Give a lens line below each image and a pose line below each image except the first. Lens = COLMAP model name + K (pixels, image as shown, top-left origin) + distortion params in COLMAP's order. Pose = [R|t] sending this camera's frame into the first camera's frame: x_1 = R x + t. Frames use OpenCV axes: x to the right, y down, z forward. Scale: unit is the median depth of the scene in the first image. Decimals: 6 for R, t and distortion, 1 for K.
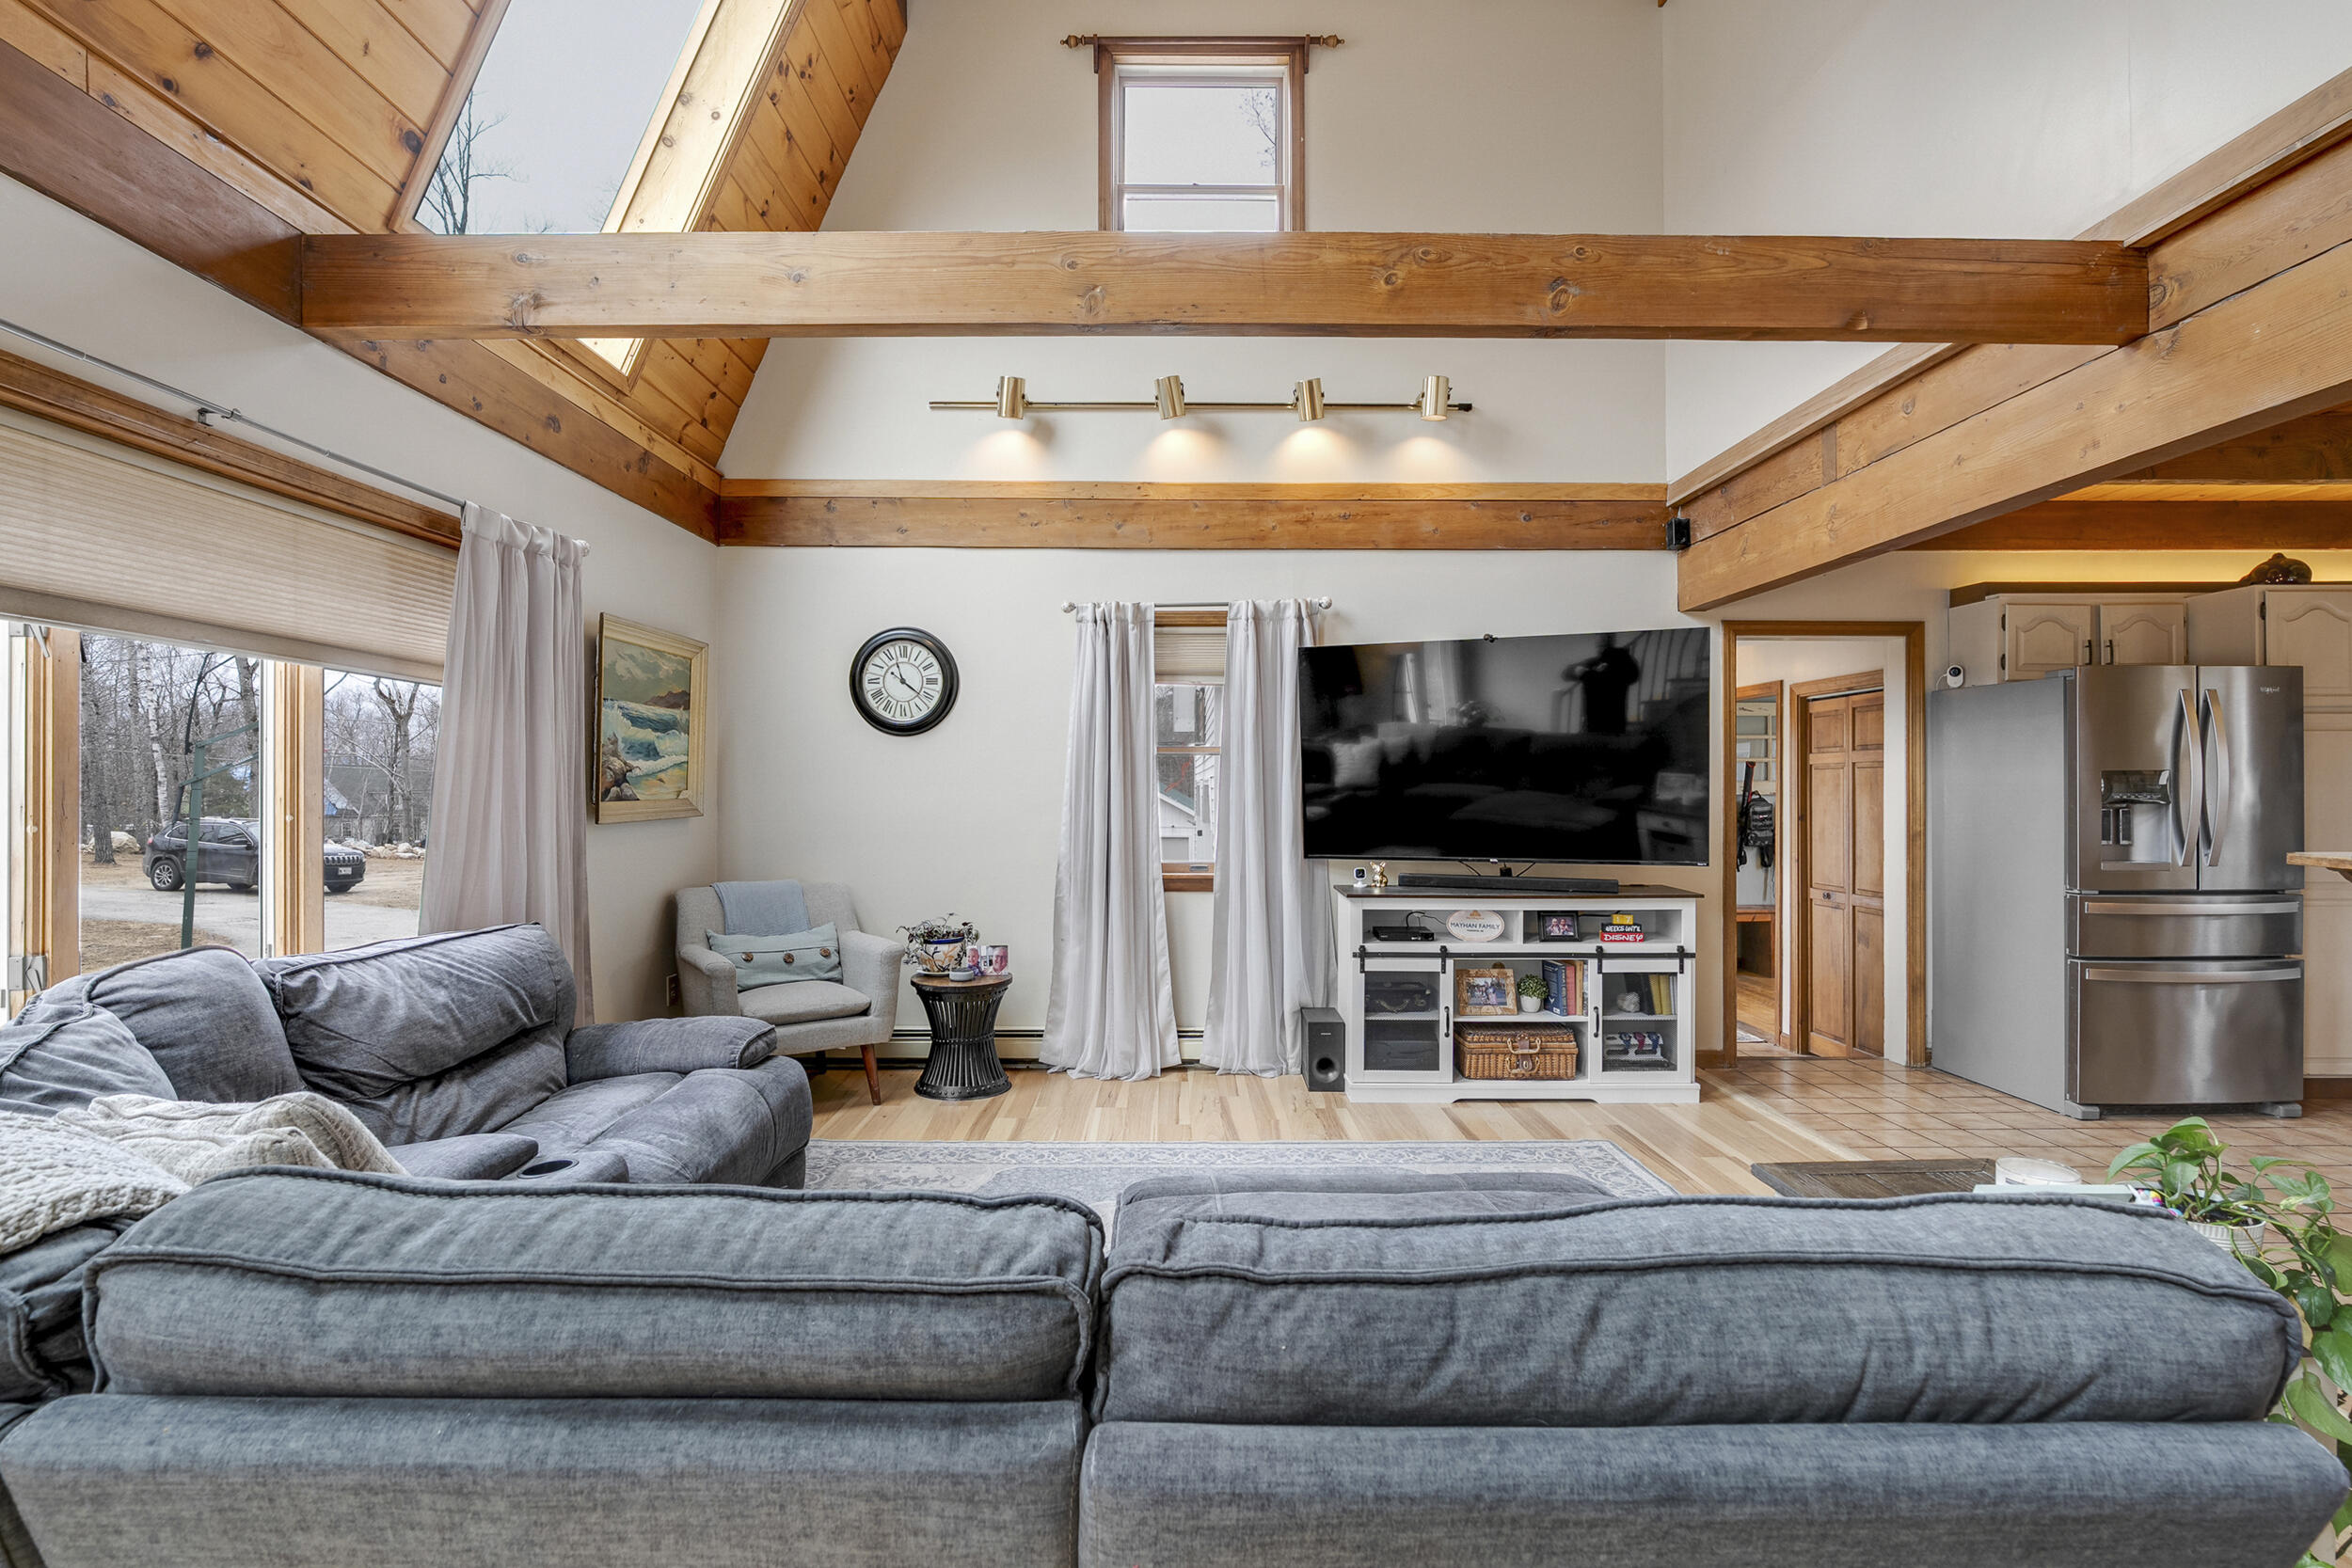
lens RADIAL K [[1085.0, 0, 1172.4], [0, 1085.0, 779.1], [0, 0, 1]] dist [-0.005985, 0.000295]
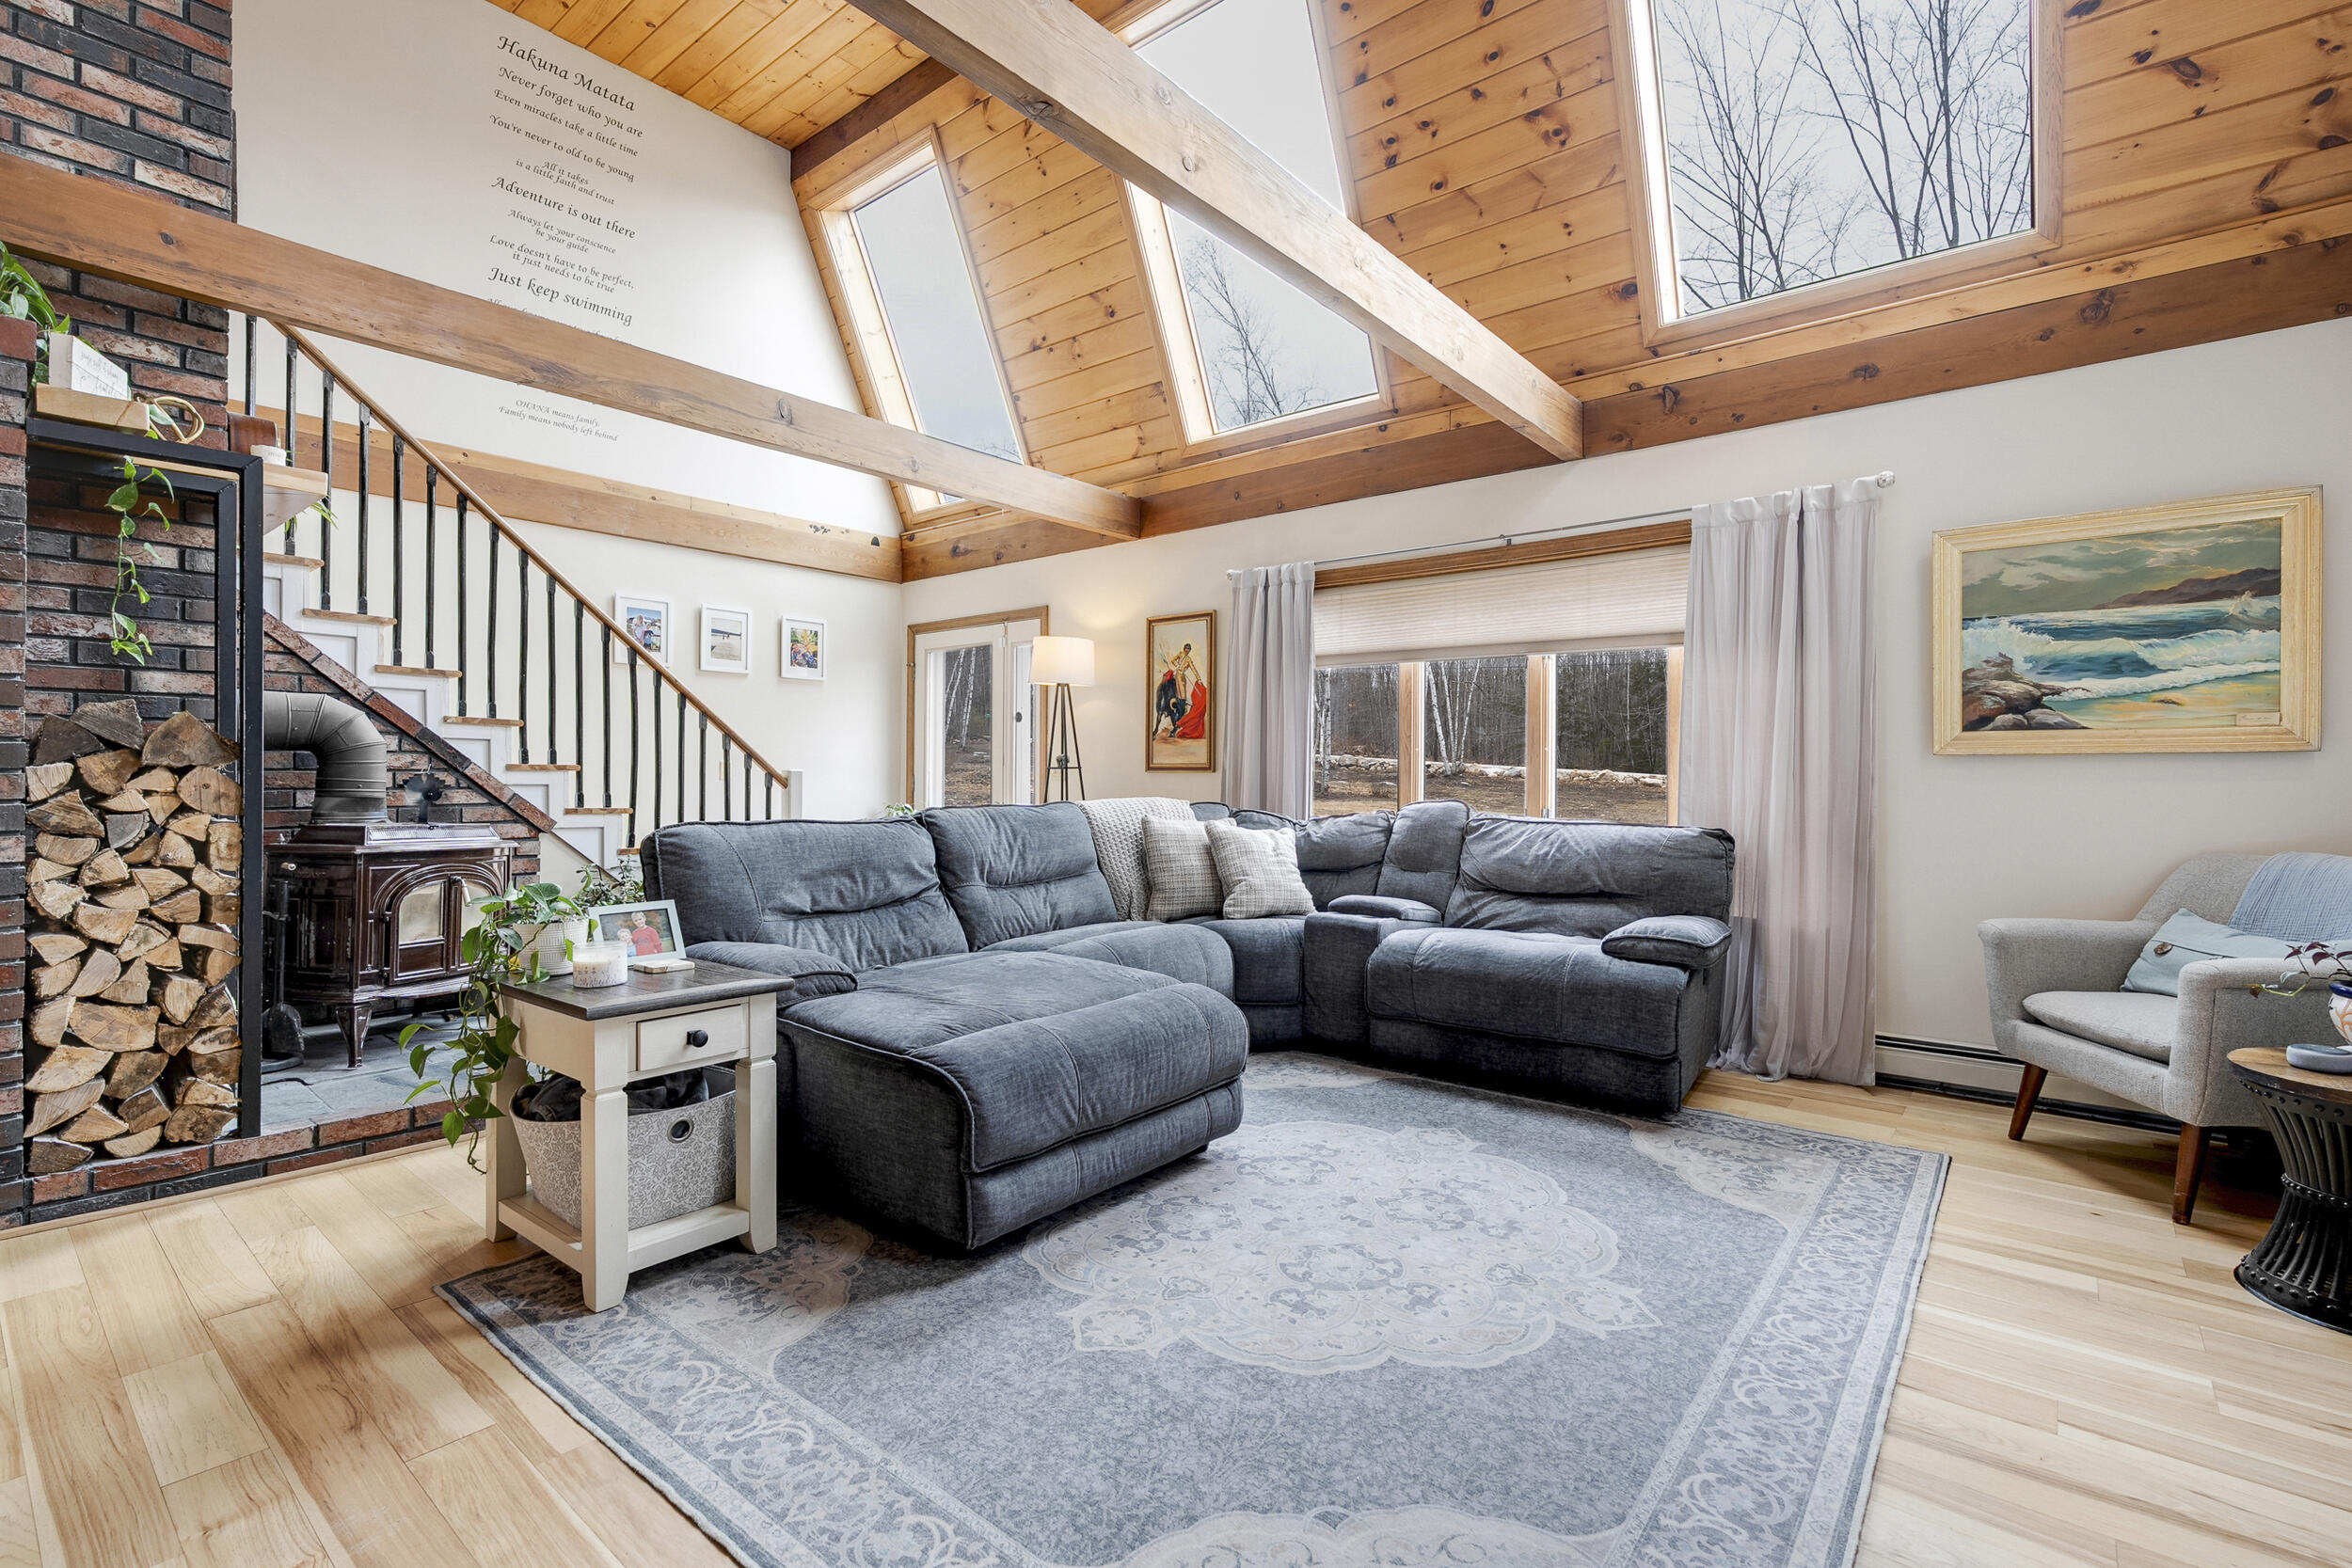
lens RADIAL K [[1072.4, 0, 1177.0], [0, 1072.4, 775.3], [0, 0, 1]] dist [-0.005090, 0.000637]
pose [[-0.643660, -0.005108, -0.765295, 0.518312], [-0.002170, 0.999986, -0.004849, 0.055429], [0.765309, -0.001460, -0.643662, 0.923349]]
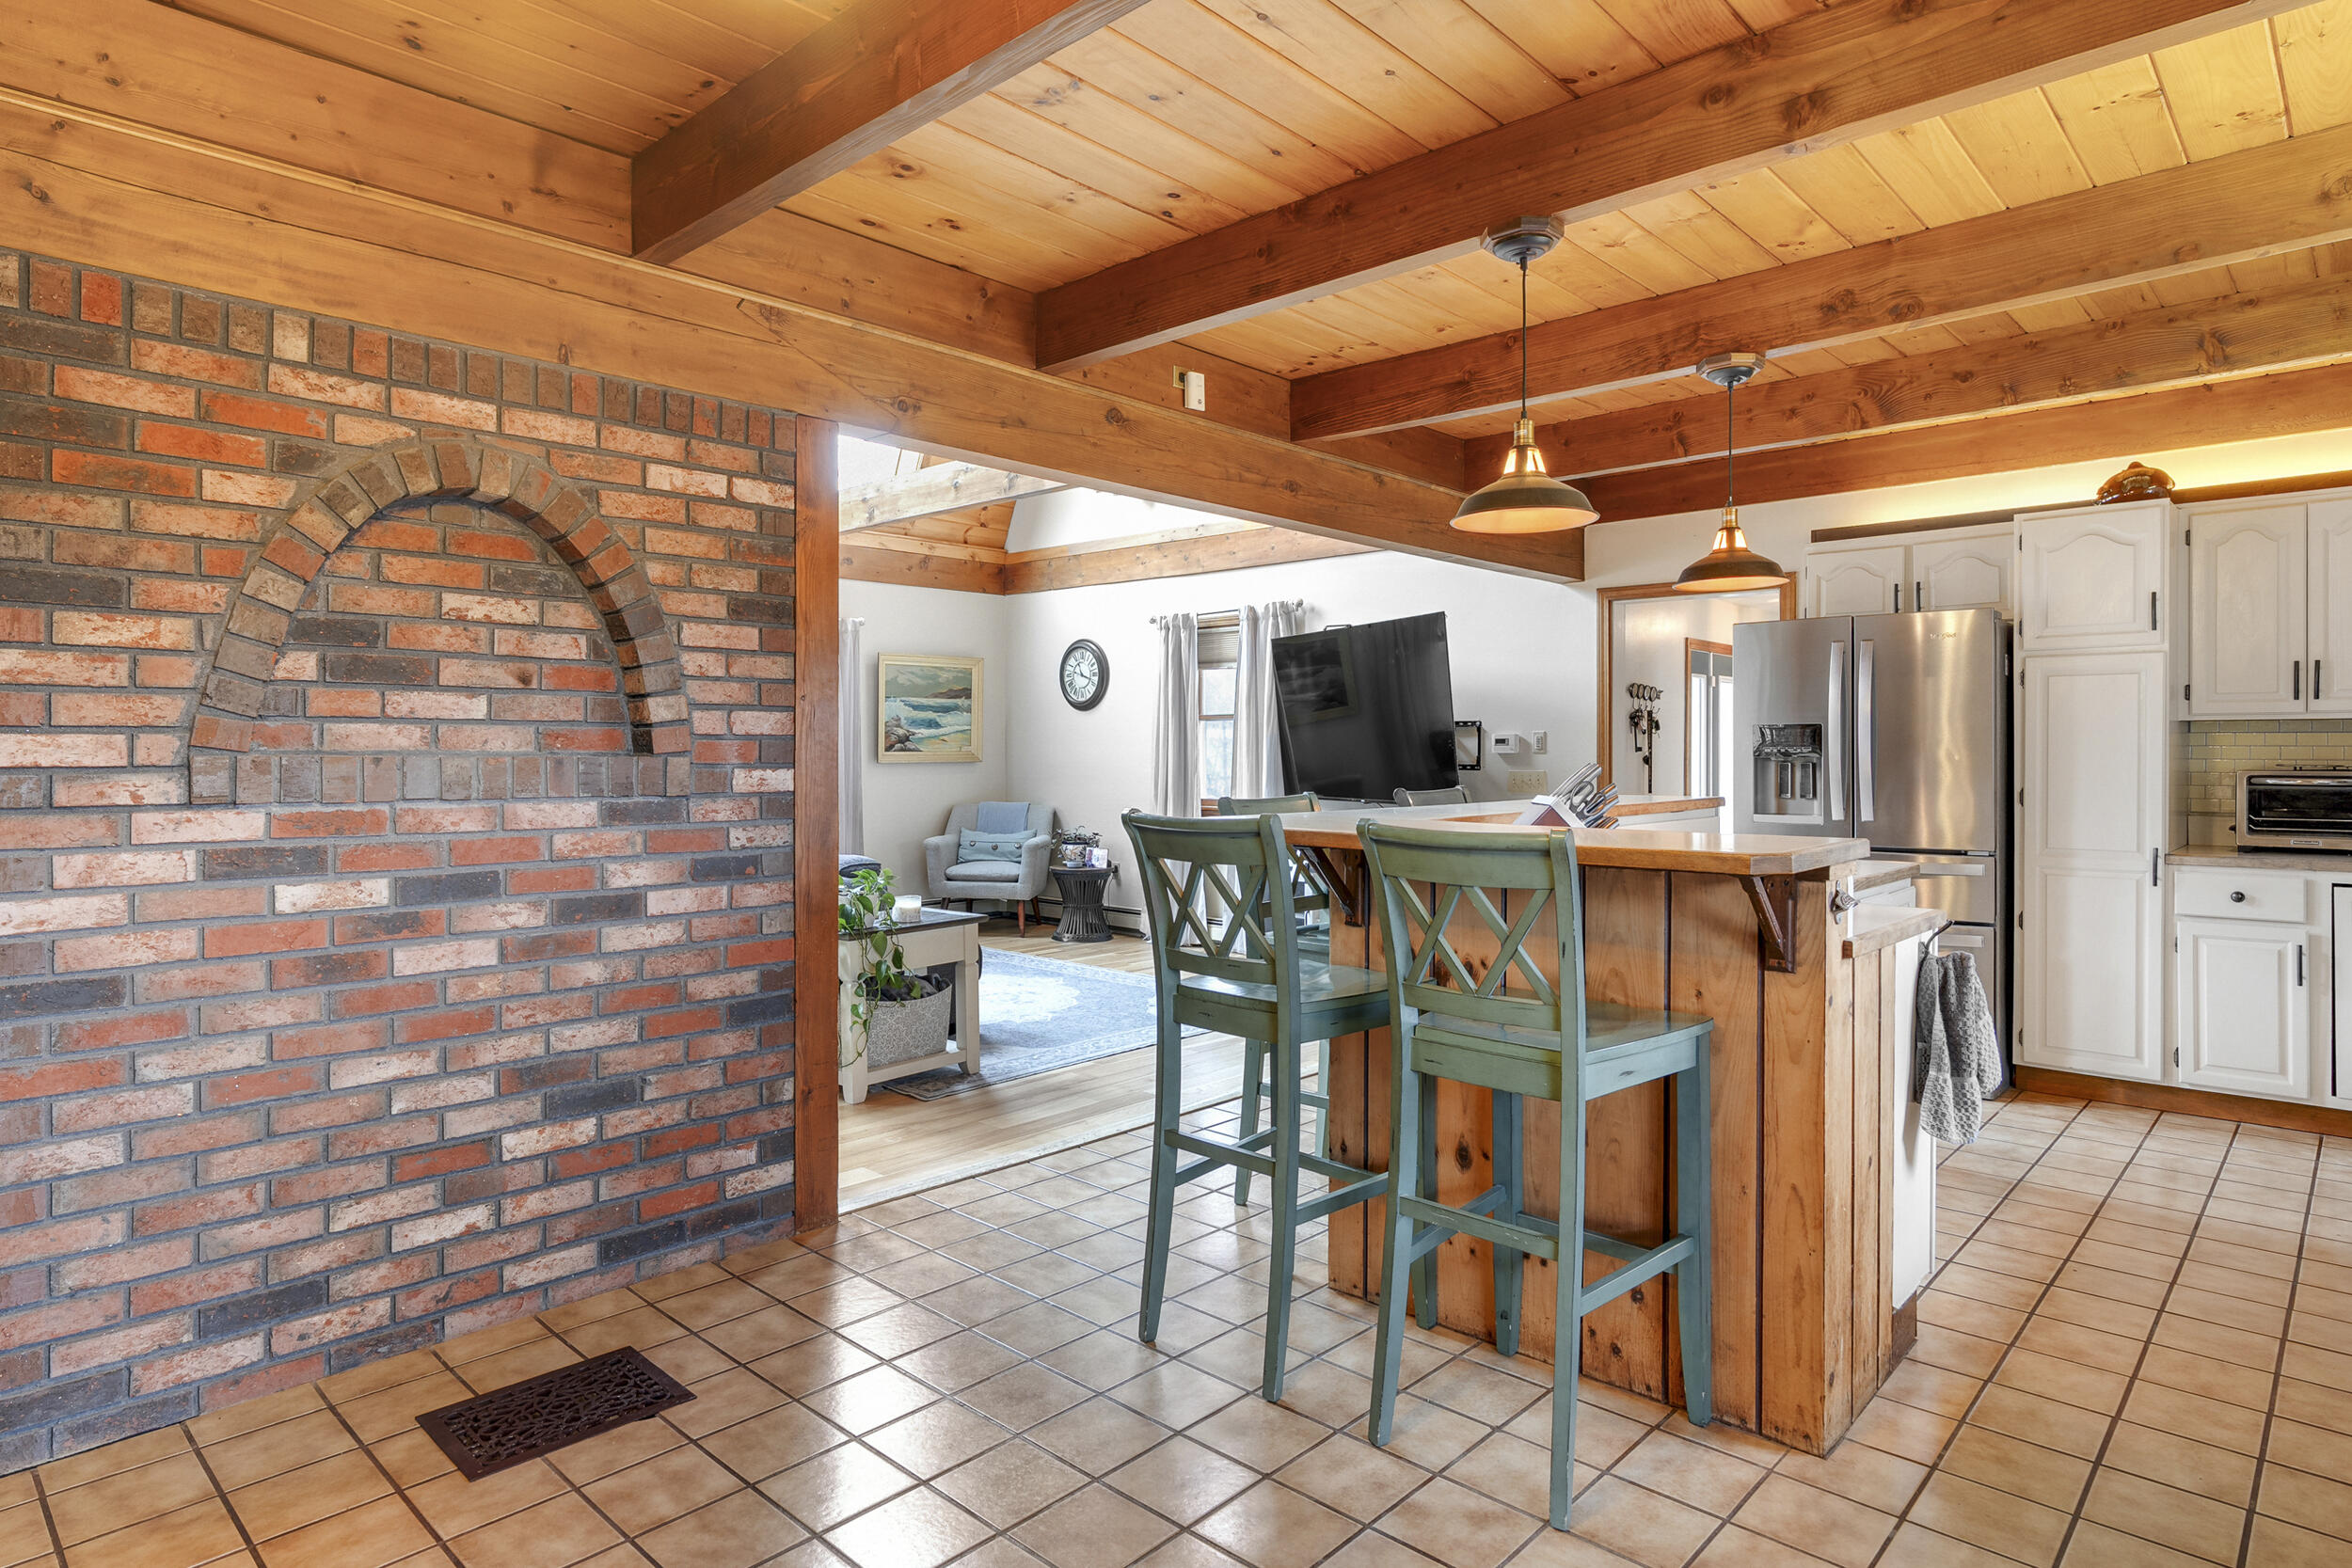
lens RADIAL K [[1299.0, 0, 1172.0], [0, 1299.0, 751.2], [0, 0, 1]] dist [-0.005489, -0.001127]
pose [[0.724108, 0.000403, -0.689686, 1.206537], [0.004355, 0.999977, 0.005157, 0.009286], [0.689673, -0.006738, 0.724090, -0.257479]]
